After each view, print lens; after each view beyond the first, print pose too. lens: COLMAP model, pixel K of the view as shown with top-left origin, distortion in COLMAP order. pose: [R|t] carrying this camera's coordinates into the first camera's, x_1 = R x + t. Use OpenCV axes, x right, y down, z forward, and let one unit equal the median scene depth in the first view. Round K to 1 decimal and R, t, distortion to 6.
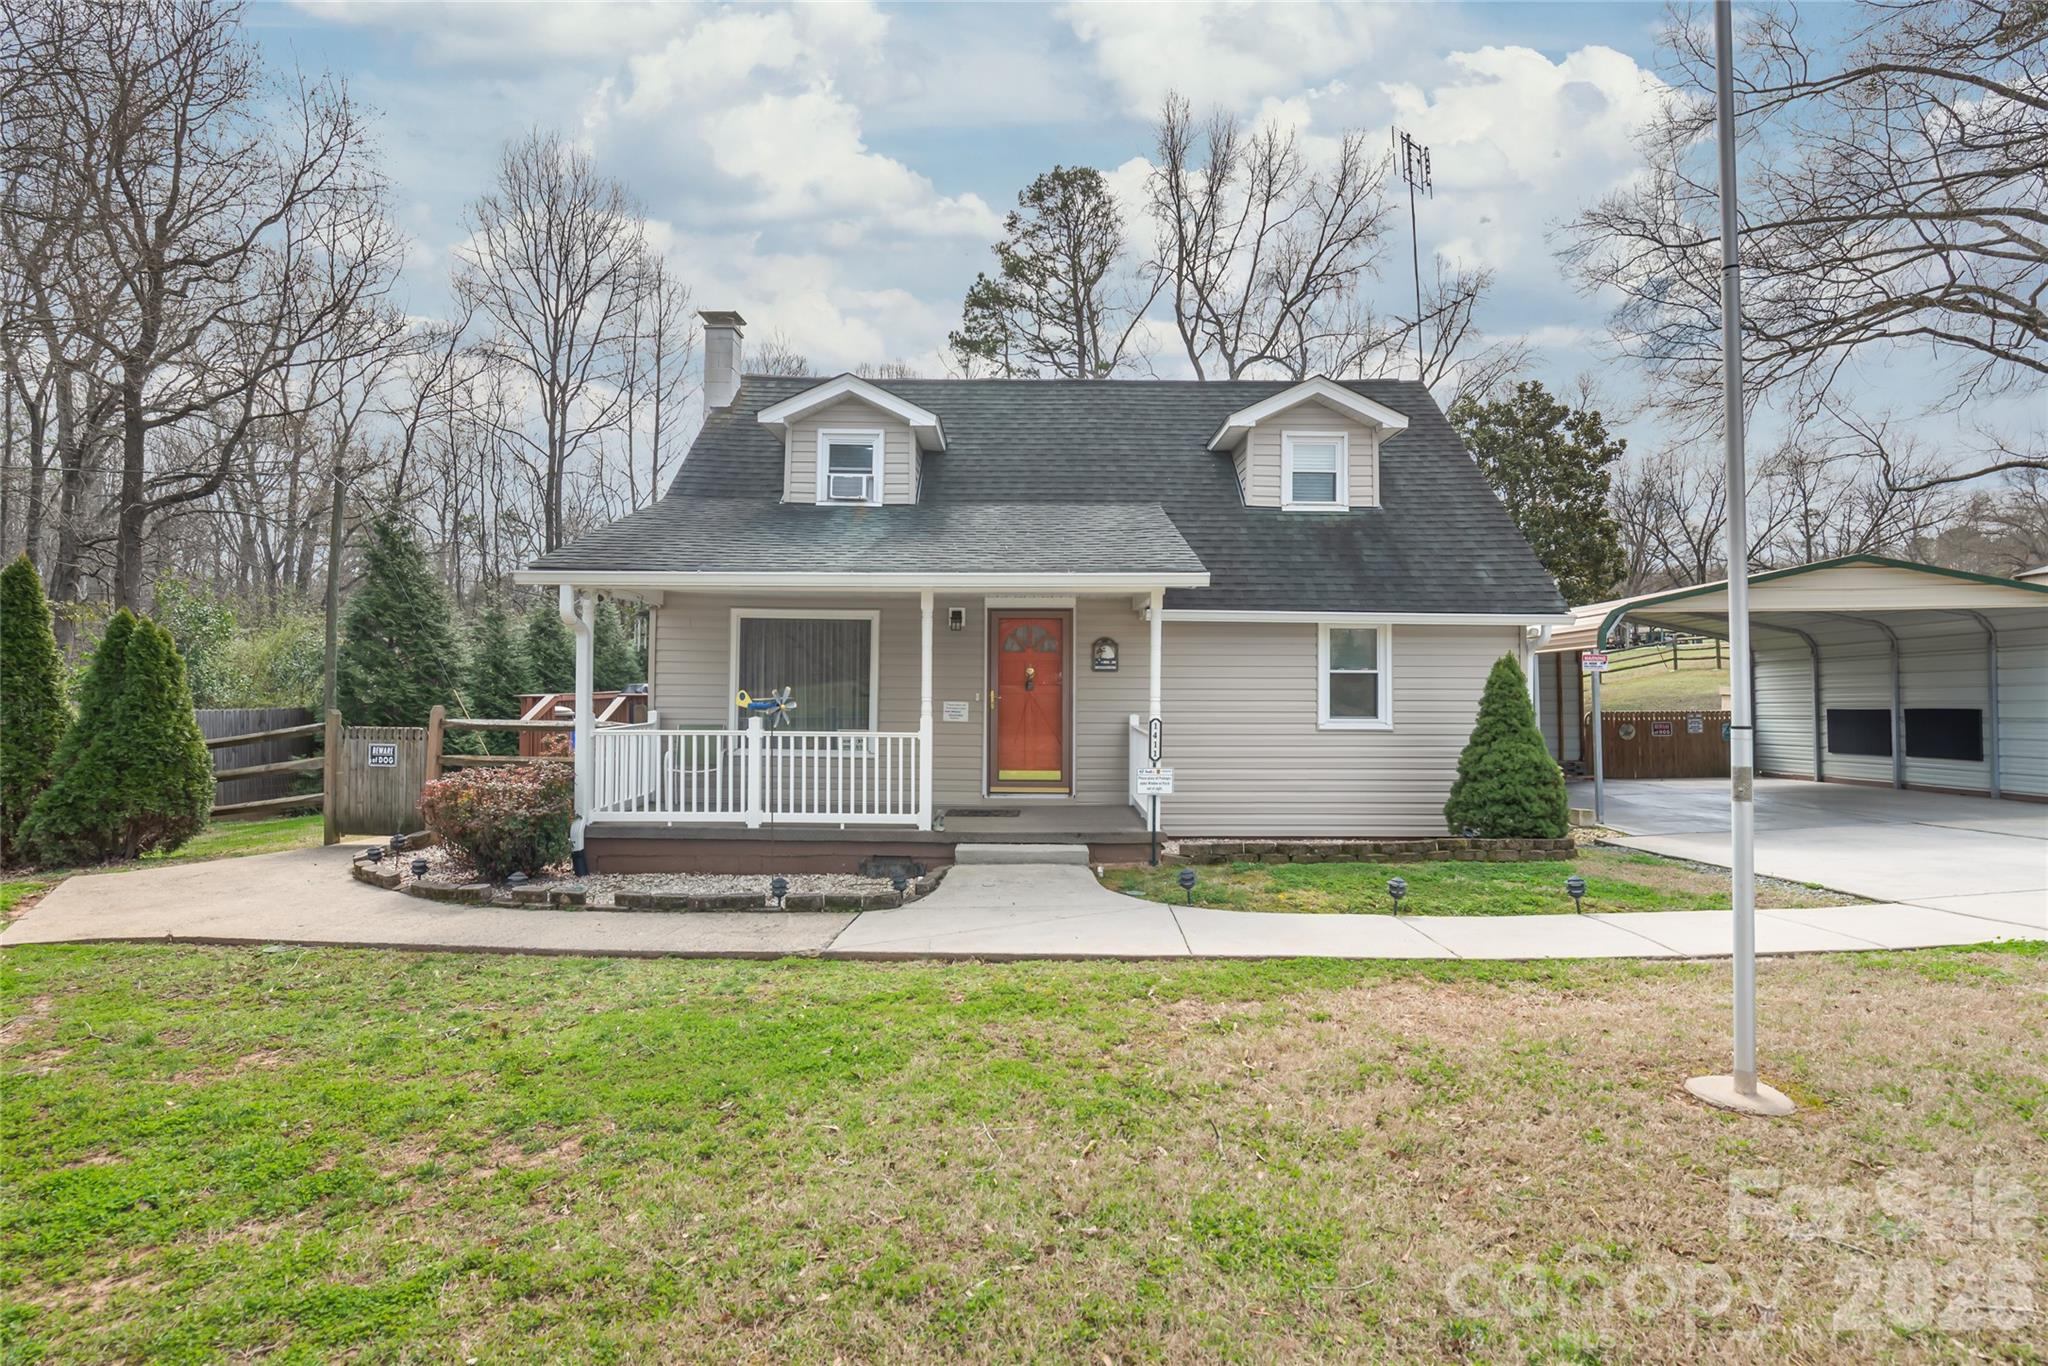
lens RADIAL K [[960.2, 0, 1036.4], [0, 960.2, 671.8], [0, 0, 1]] dist [-0.000406, -0.000235]
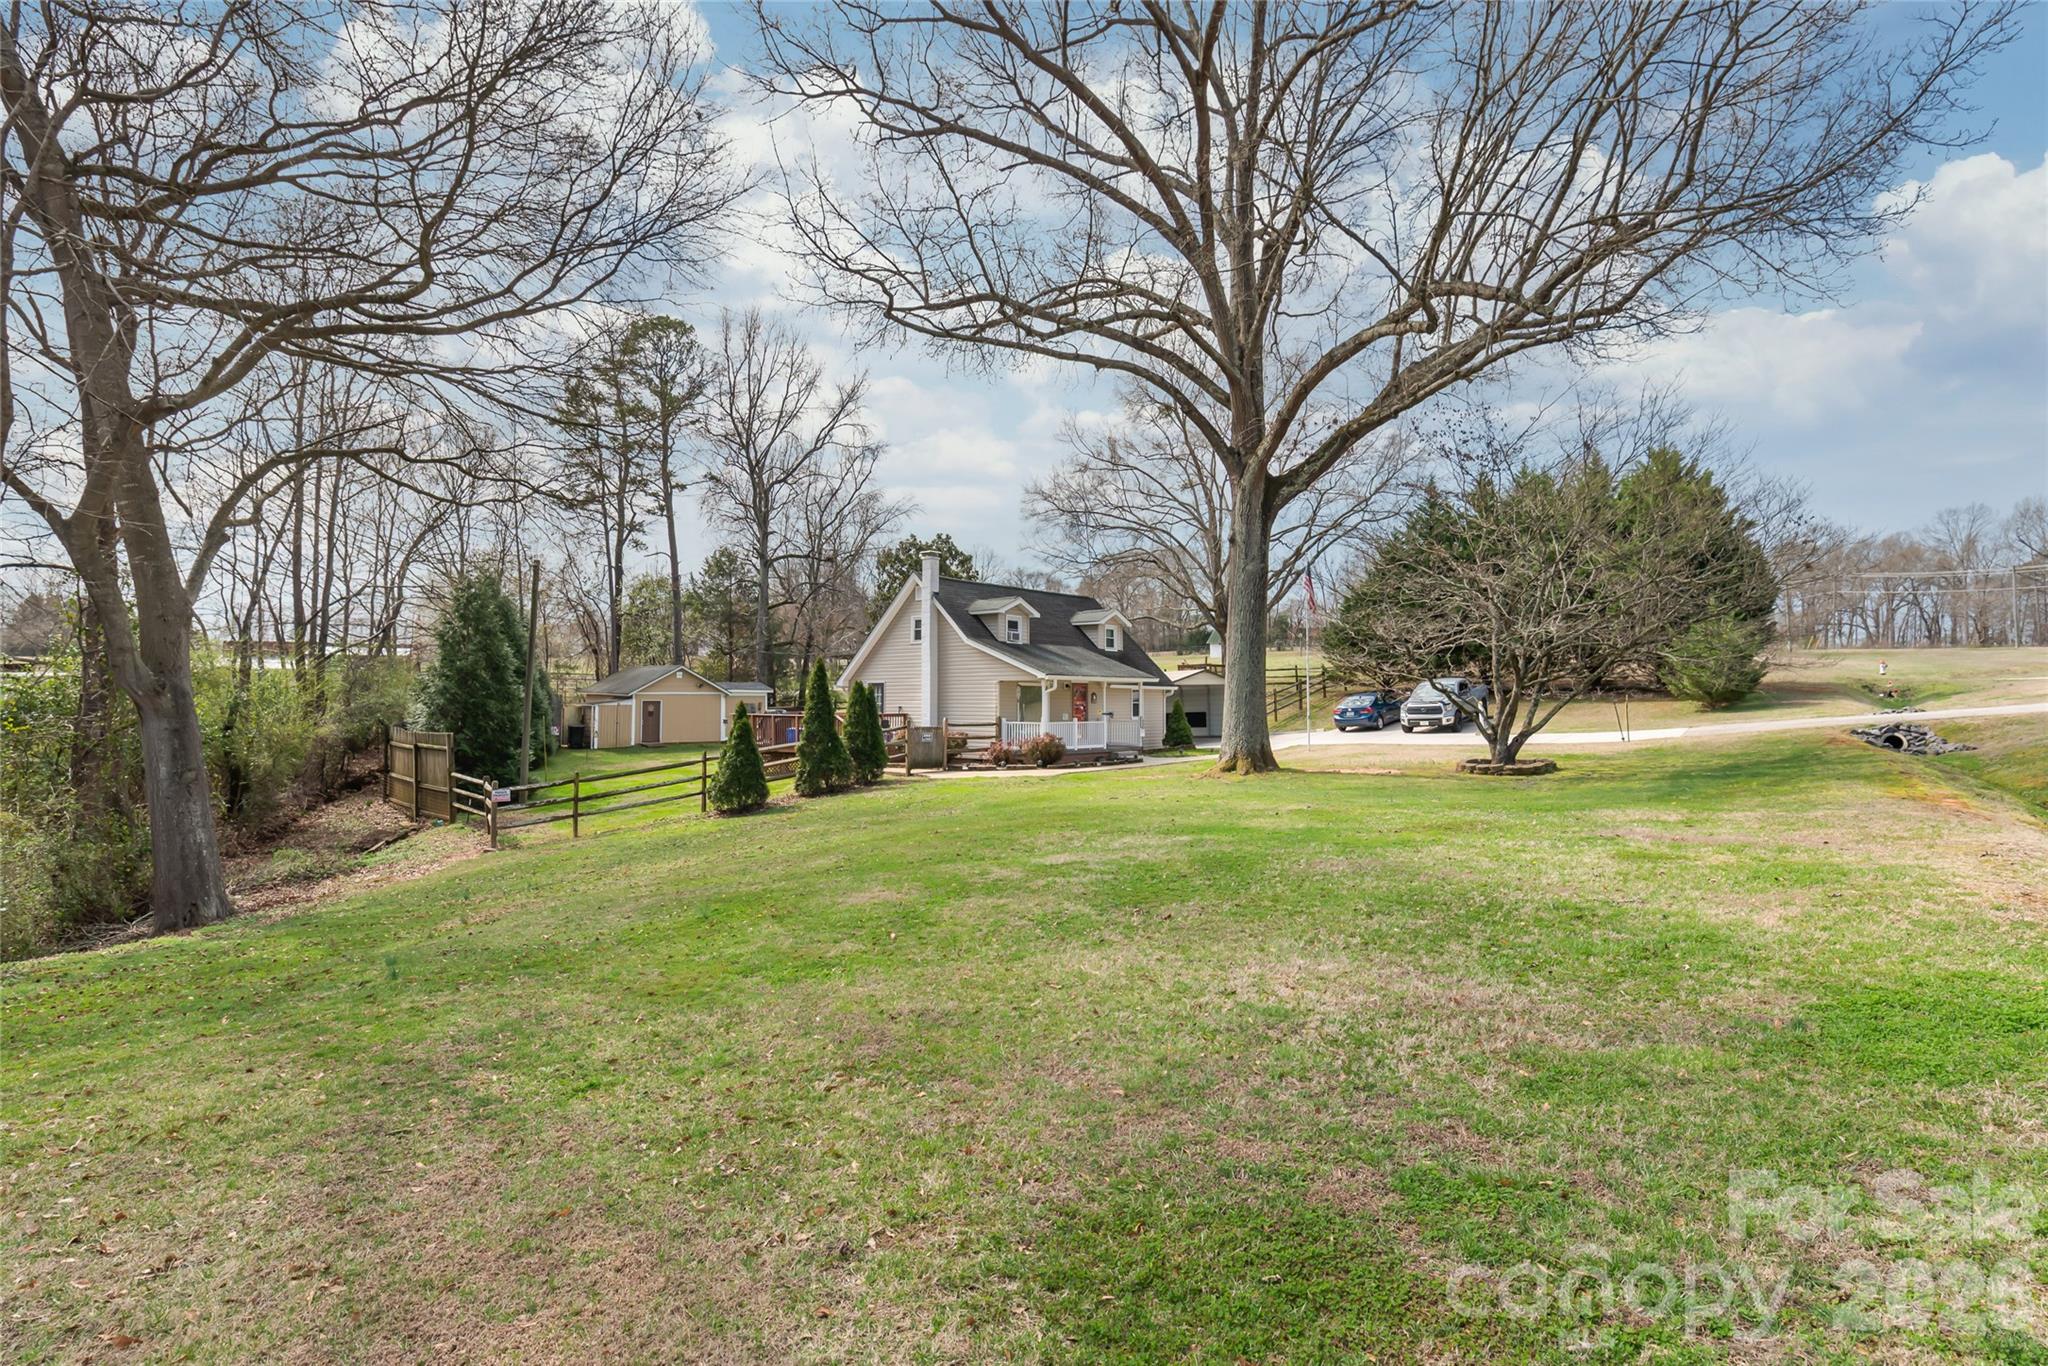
lens RADIAL K [[960.2, 0, 1036.4], [0, 960.2, 671.8], [0, 0, 1]] dist [-0.000406, -0.000235]
pose [[0.637640, 0.017981, 0.770125, -2.489168], [-0.004568, 0.999798, -0.019561, -0.040469], [-0.770321, 0.008955, 0.637593, -0.883363]]
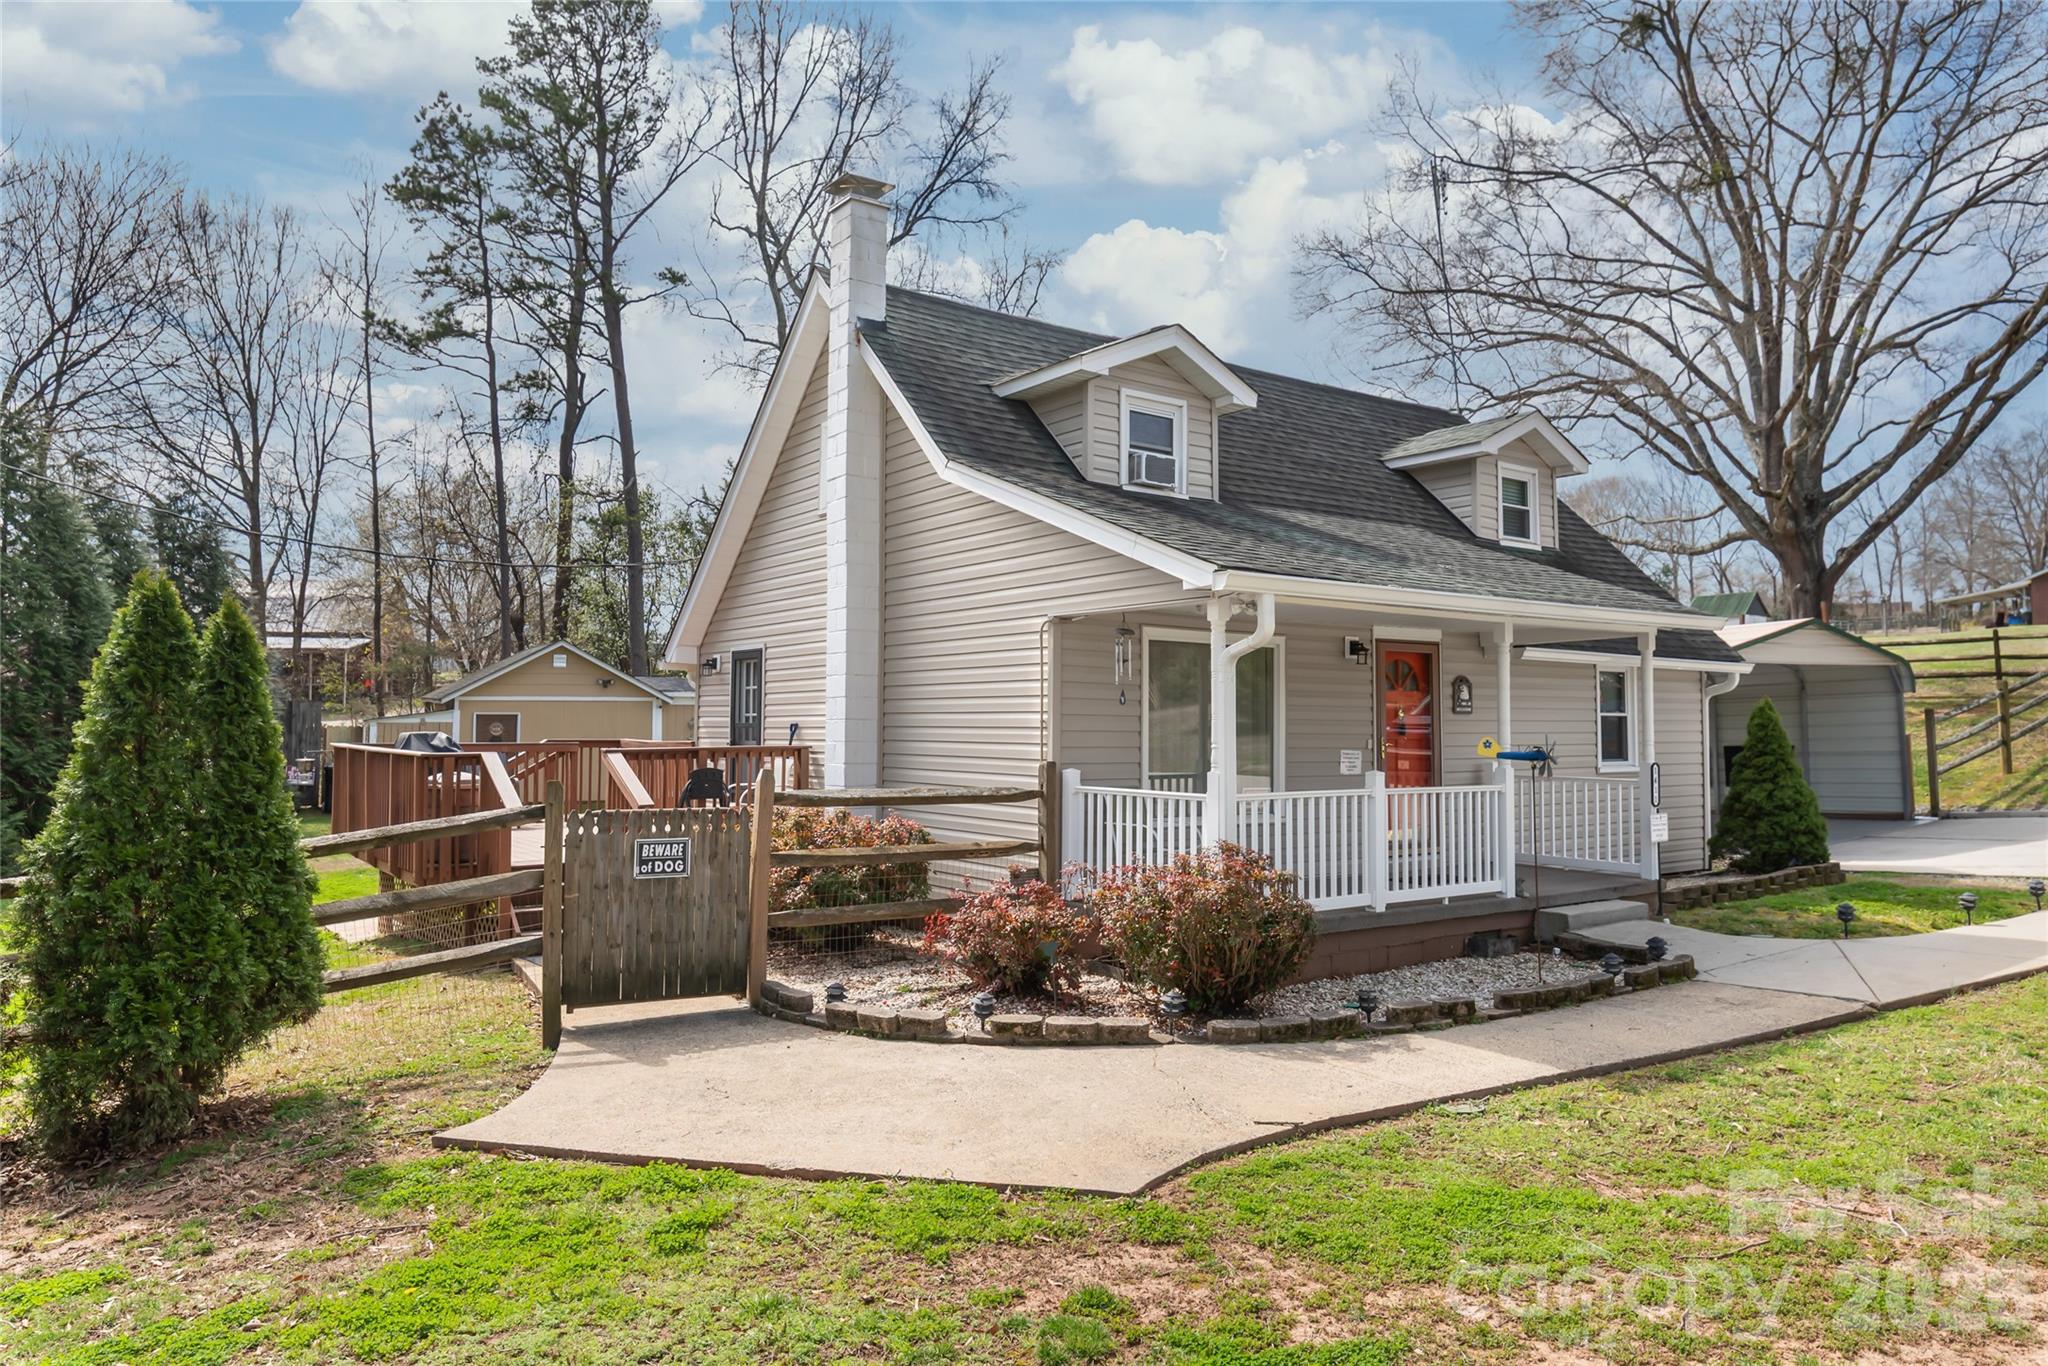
lens RADIAL K [[1305.2, 0, 1035.7], [0, 1305.2, 673.6], [0, 0, 1]] dist [0.000224, 0.000838]
pose [[0.814908, 0.018606, 0.579292, -0.951674], [-0.003854, 0.999636, -0.026685, -0.003184], [-0.579578, 0.019513, 0.814683, 0.232775]]
